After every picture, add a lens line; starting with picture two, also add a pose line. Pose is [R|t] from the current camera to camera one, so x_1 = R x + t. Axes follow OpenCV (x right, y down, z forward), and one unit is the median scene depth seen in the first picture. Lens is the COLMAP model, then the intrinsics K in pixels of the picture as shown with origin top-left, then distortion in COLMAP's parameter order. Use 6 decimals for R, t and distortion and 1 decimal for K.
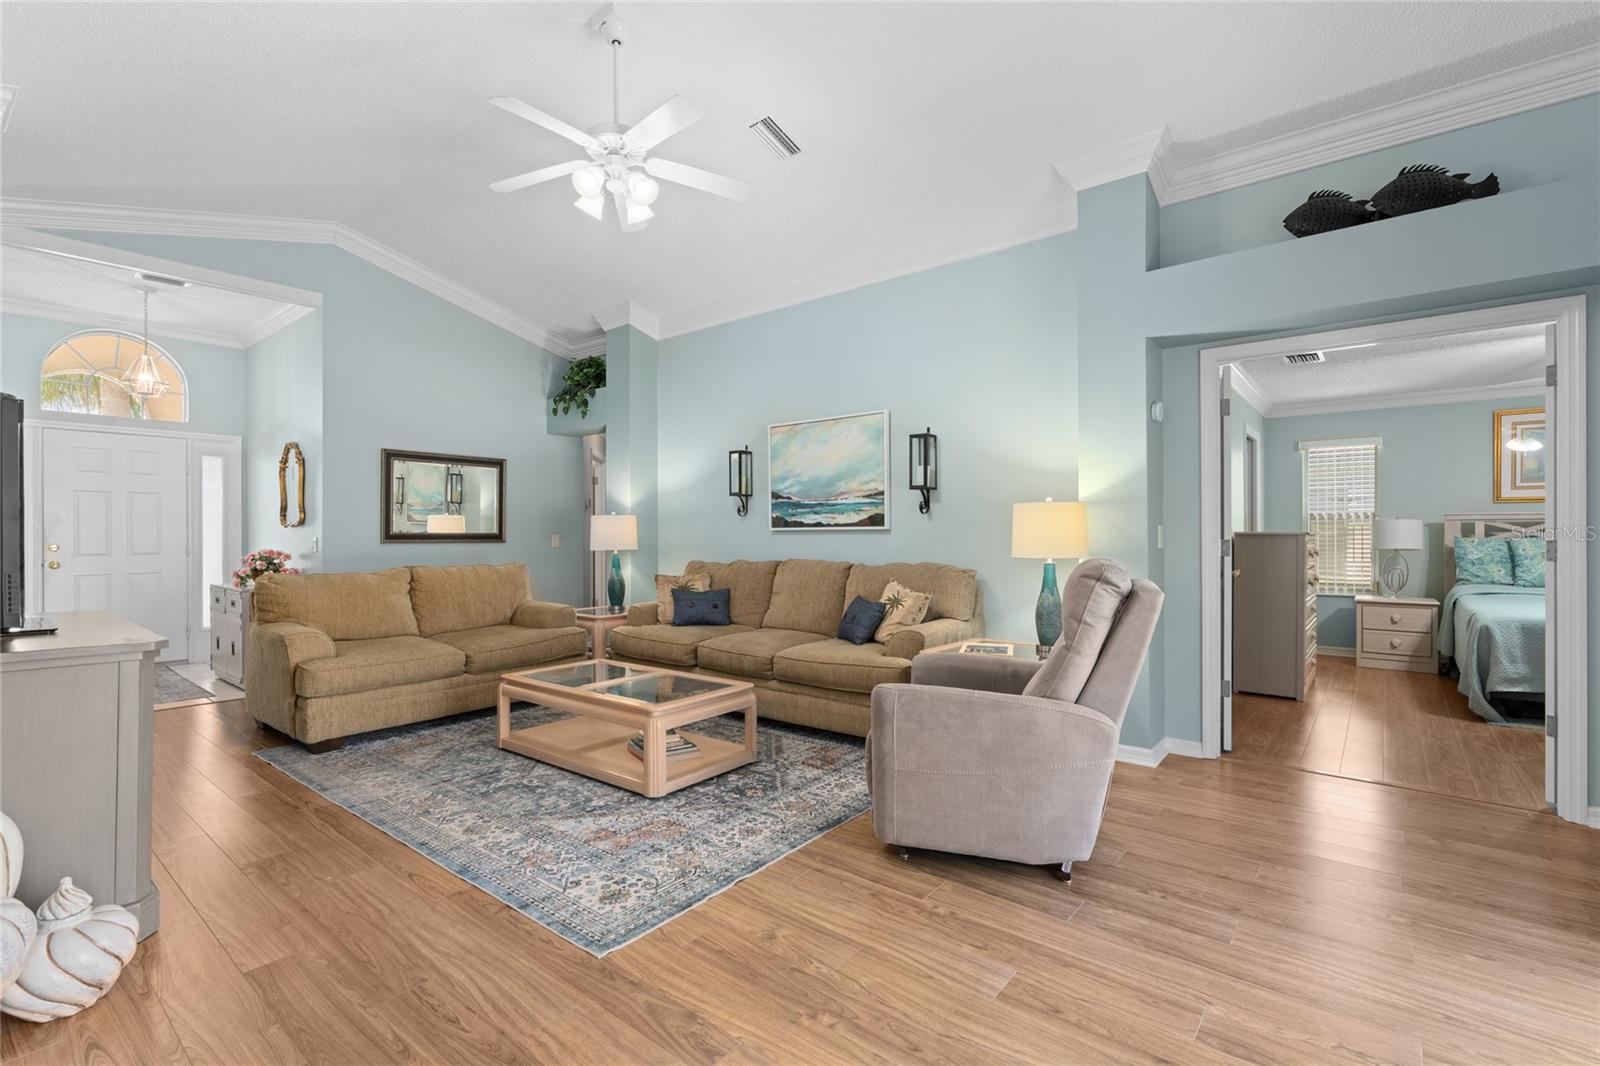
lens RADIAL K [[726.1, 0, 796.9], [0, 726.1, 529.4], [0, 0, 1]] dist [-0.012455, 0.005946]
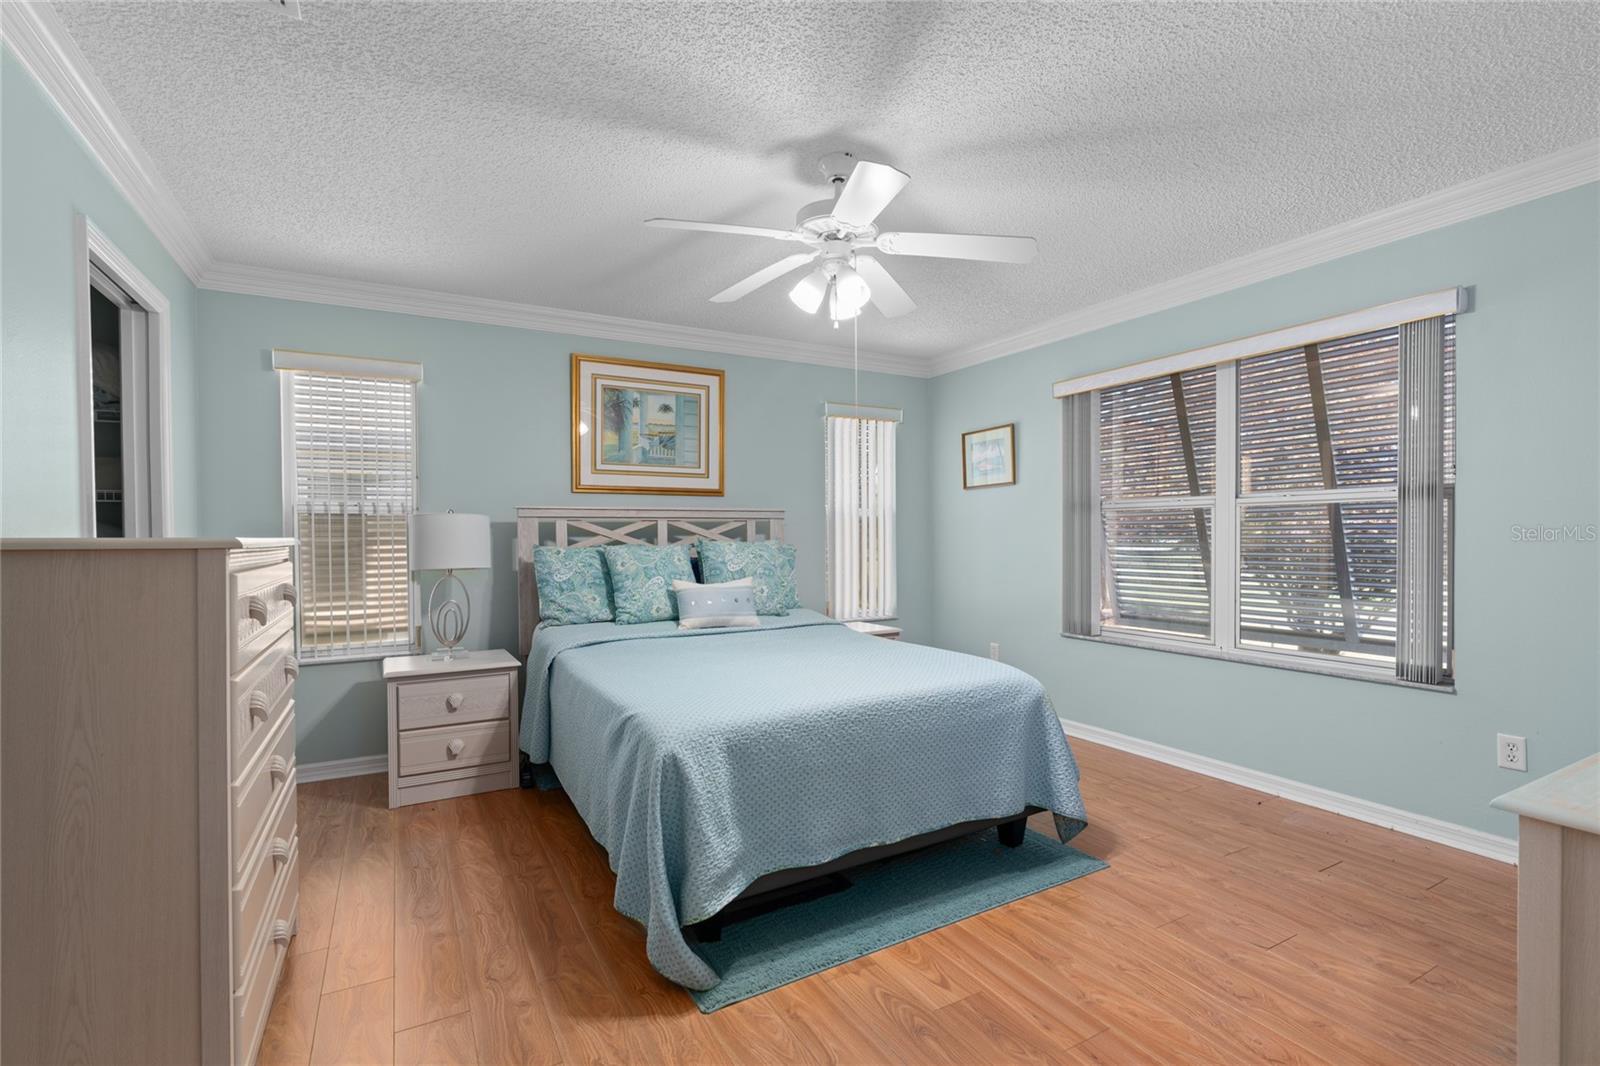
lens RADIAL K [[726.1, 0, 795.8], [0, 726.1, 534.3], [0, 0, 1]] dist [-0.012455, 0.005946]
pose [[0.369039, -0.006578, 0.929391, 0.512684], [0.004111, 0.999977, 0.005445, -0.001530], [-0.929405, 0.001811, 0.369057, 0.683035]]
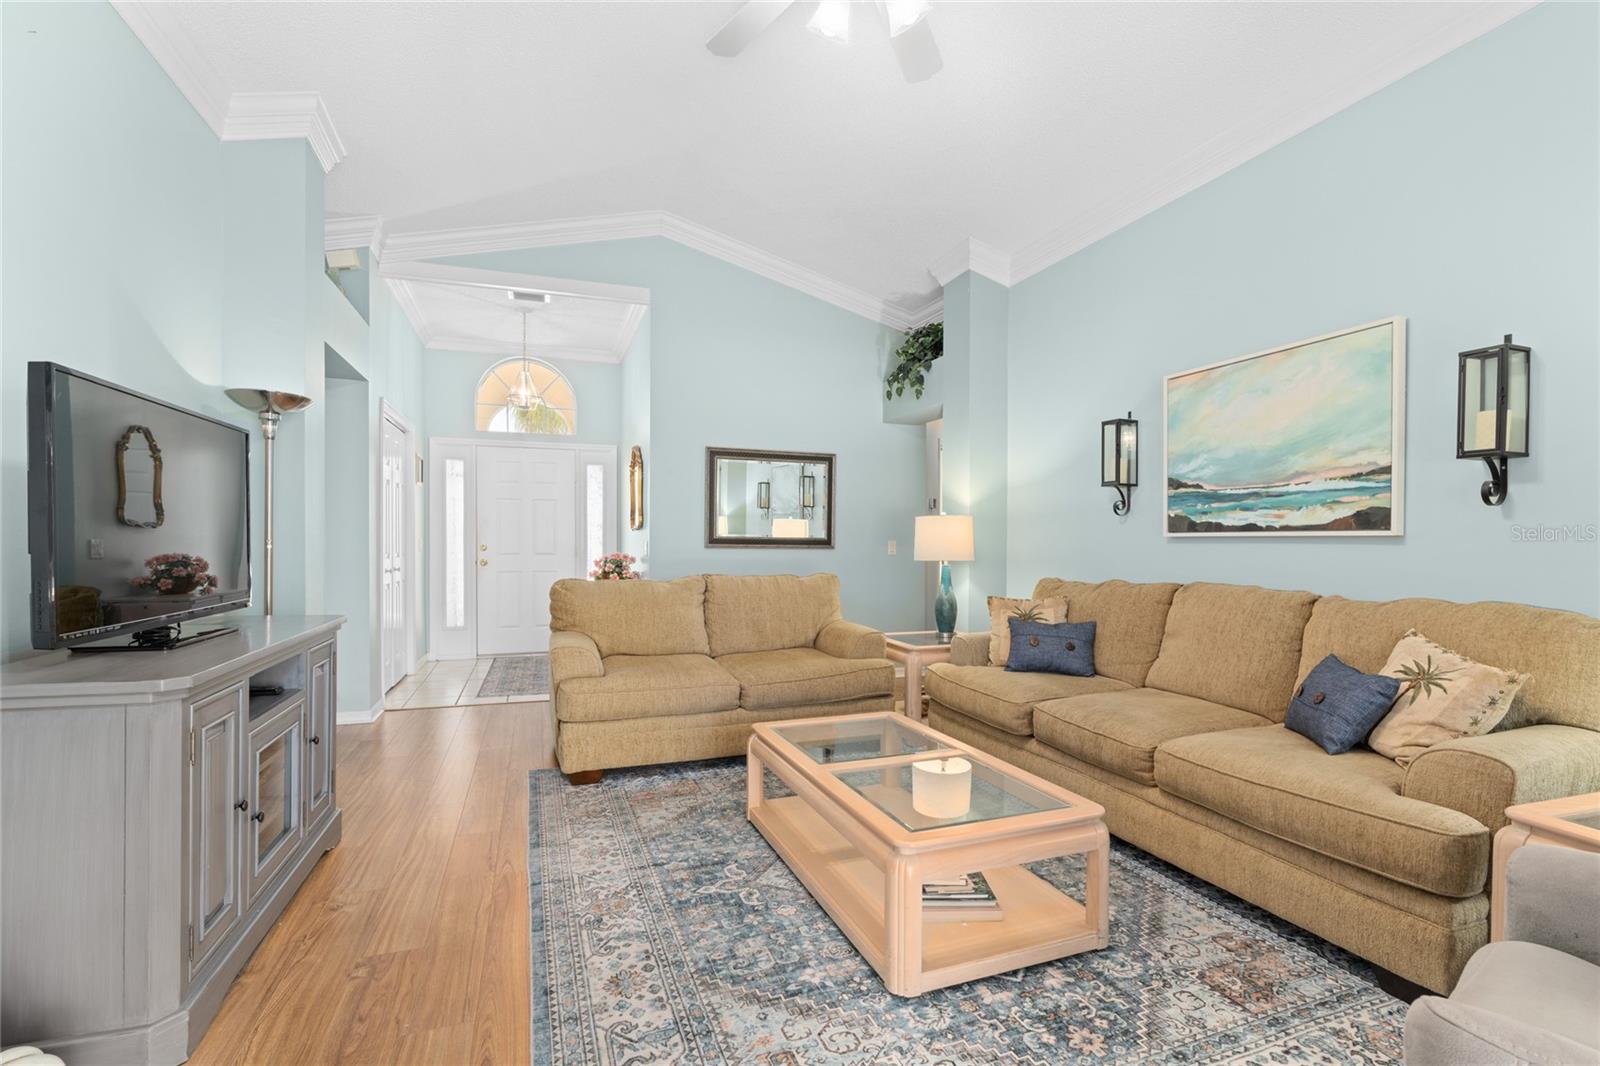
lens RADIAL K [[726.1, 0, 799.5], [0, 726.1, 550.1], [0, 0, 1]] dist [-0.012455, 0.005946]
pose [[0.860343, 0.016203, -0.509458, 0.014220], [-0.006784, 0.999770, 0.020342, 0.002693], [0.509670, -0.014045, 0.860255, 0.297195]]
